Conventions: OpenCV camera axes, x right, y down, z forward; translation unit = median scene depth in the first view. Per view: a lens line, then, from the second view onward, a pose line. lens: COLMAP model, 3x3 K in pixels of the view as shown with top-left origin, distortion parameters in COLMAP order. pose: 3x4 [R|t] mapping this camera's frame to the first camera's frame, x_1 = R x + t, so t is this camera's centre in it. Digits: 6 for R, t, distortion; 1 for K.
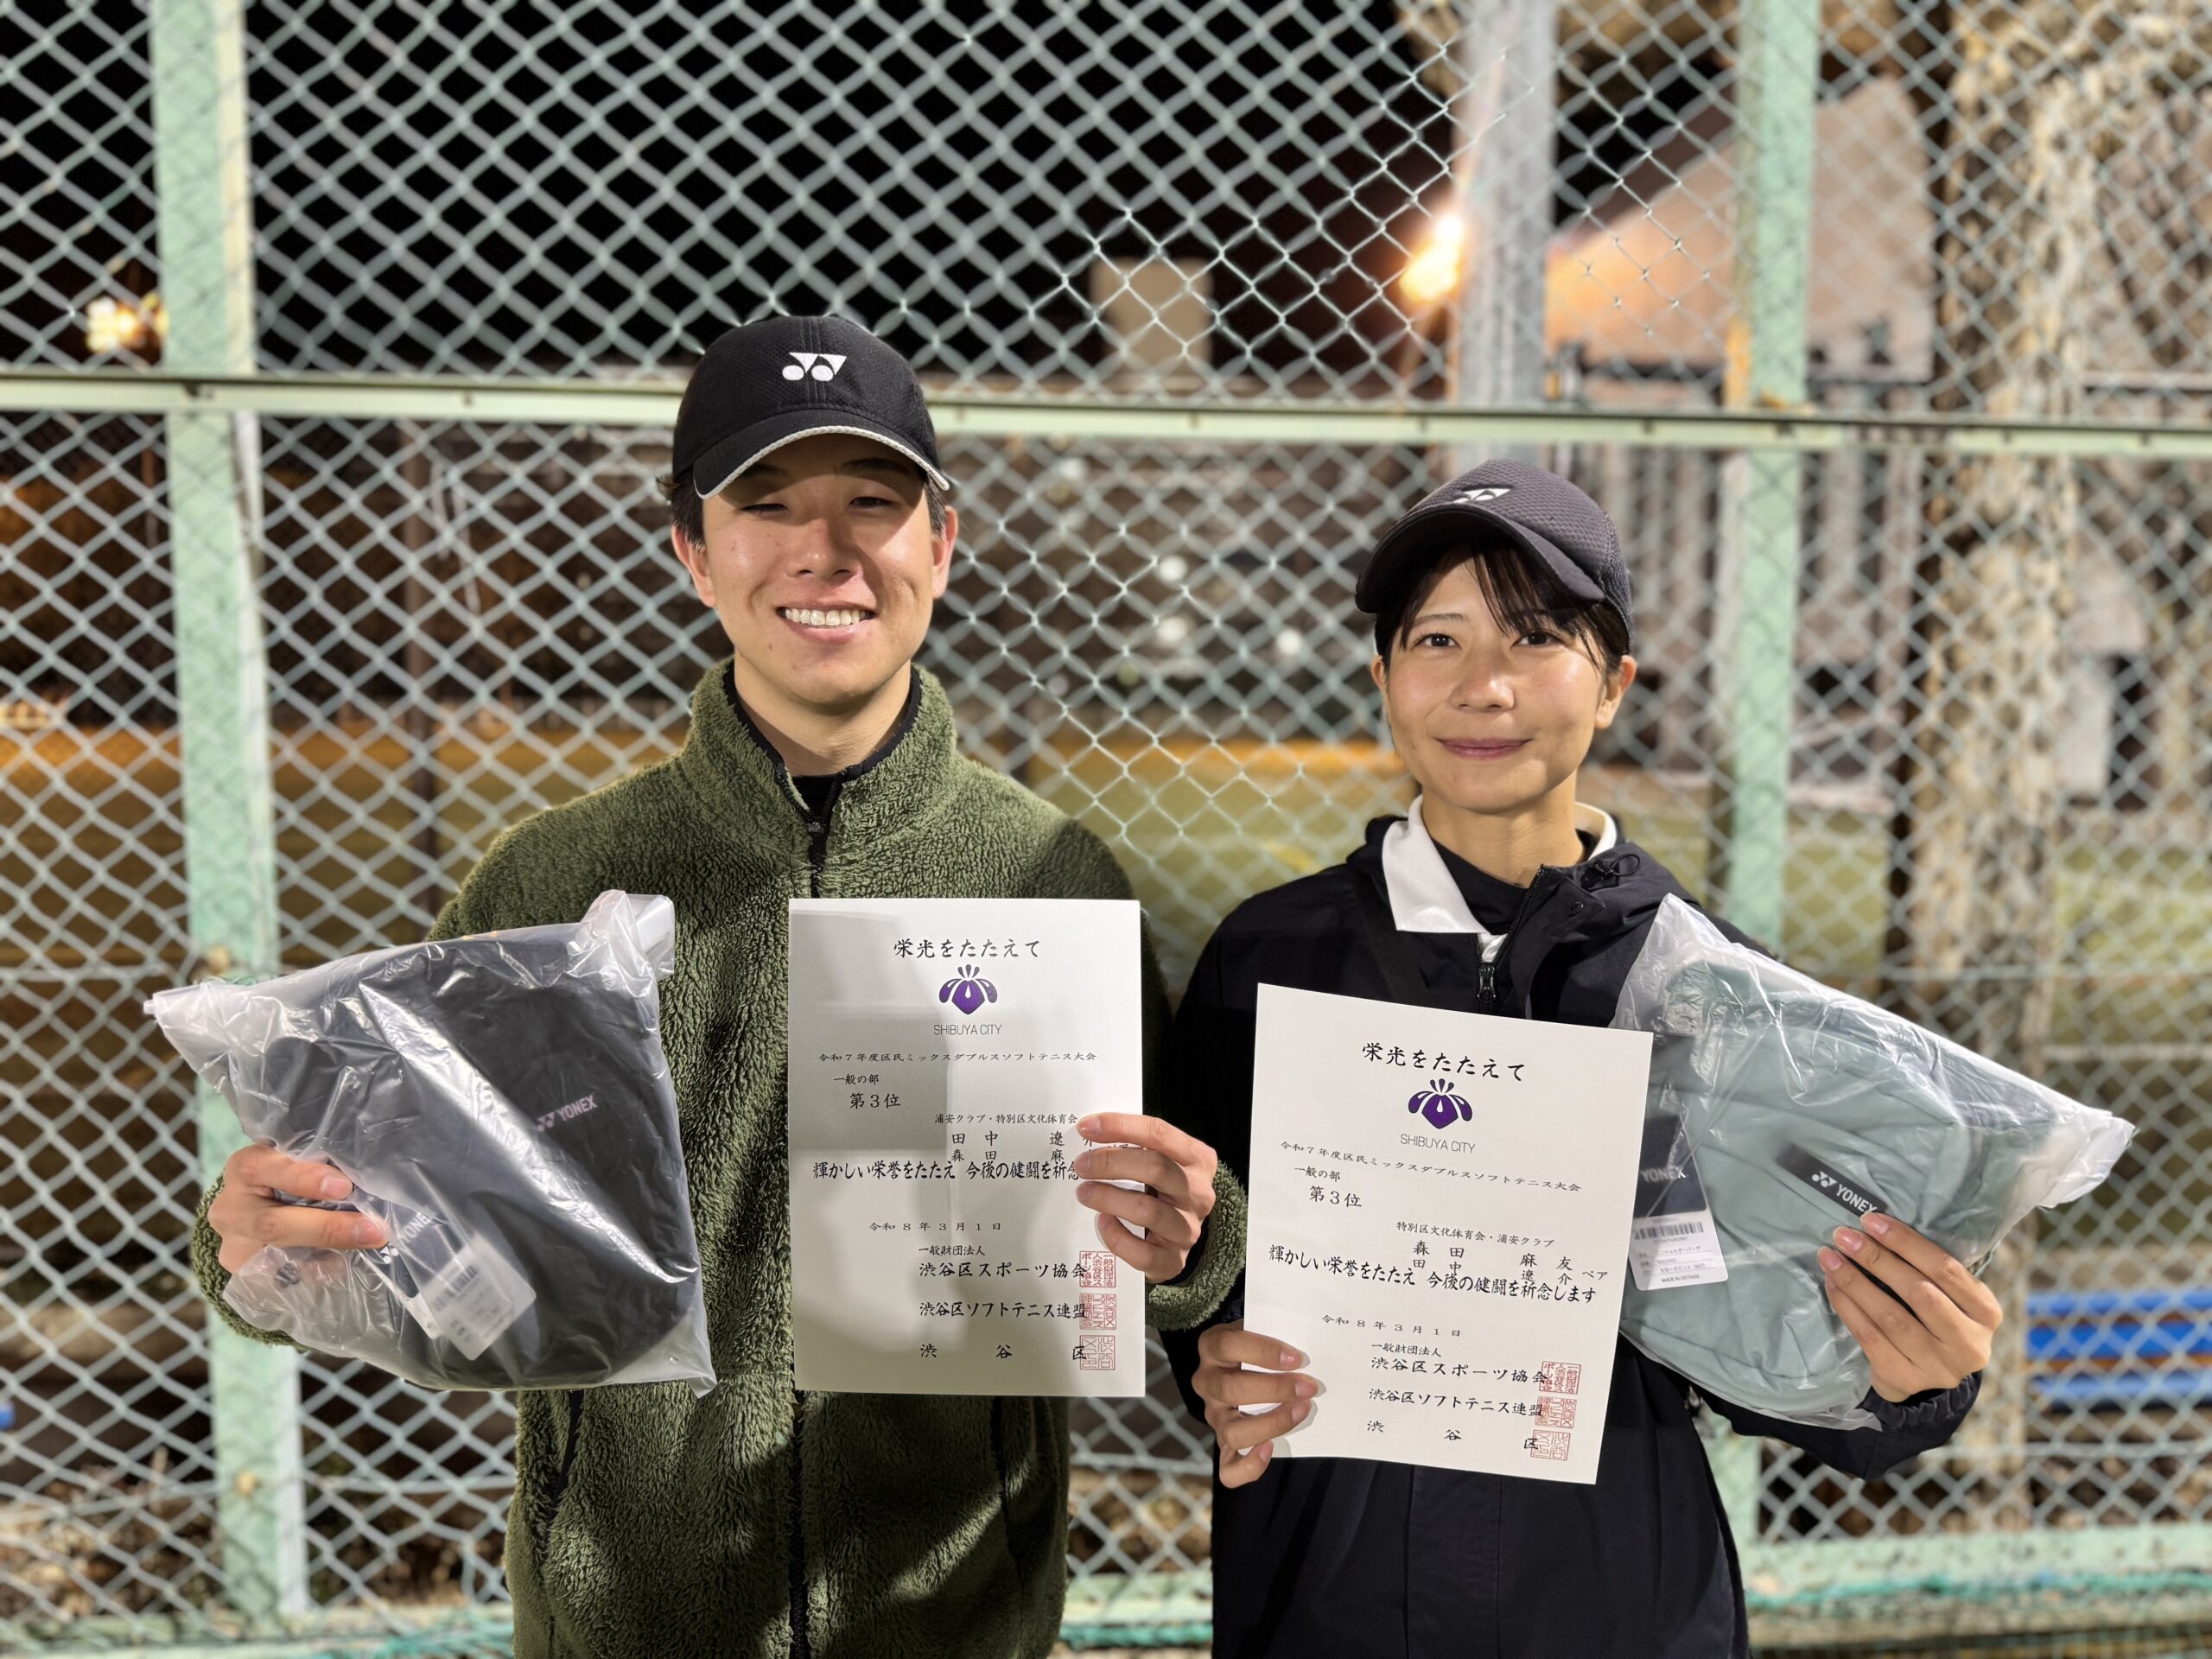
lens RADIAL K [[1609.1, 0, 1128.3], [0, 1609.1, 839.1], [0, 0, 1]] dist [0.005791, -0.020058]
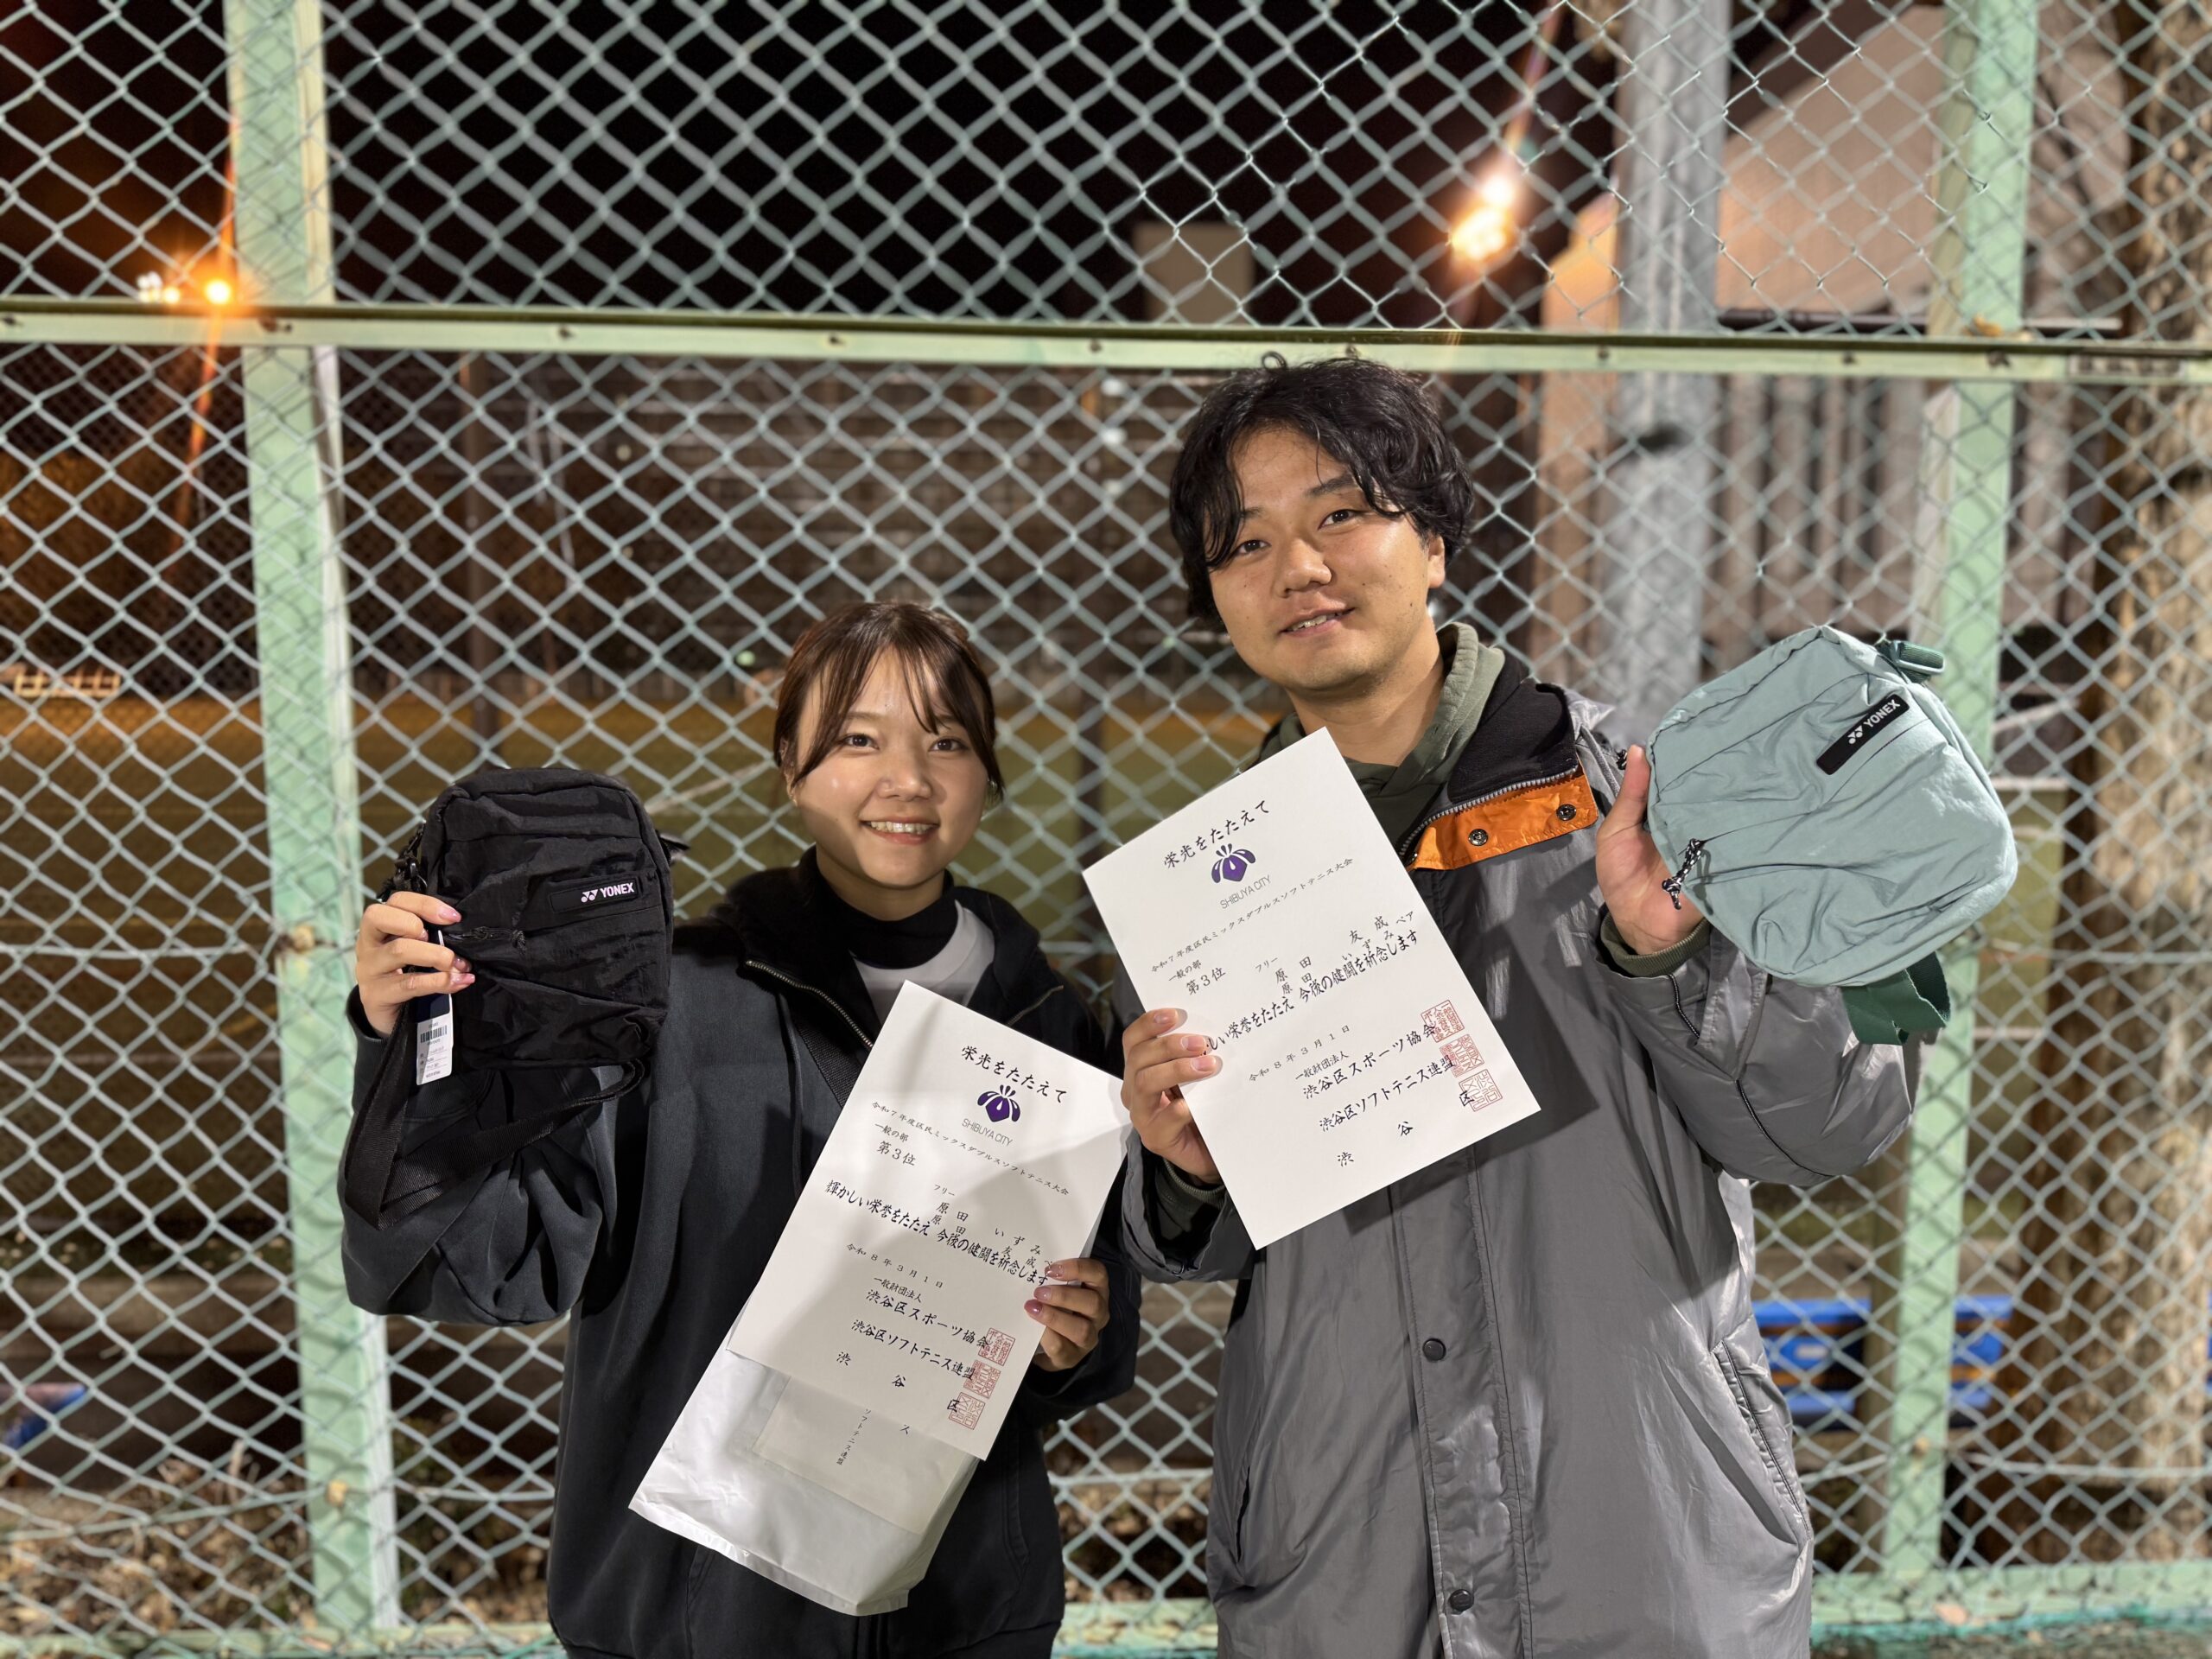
lens RADIAL K [[1609.1, 0, 1092.6], [0, 1609.1, 852.1], [0, 0, 1]] dist [0.005791, -0.020058]
pose [[0.999706, 0.001735, -0.024189, -0.085074], [-0.001042, 0.999589, 0.028661, -0.002418], [0.024229, -0.028627, 0.999296, 0.079155]]
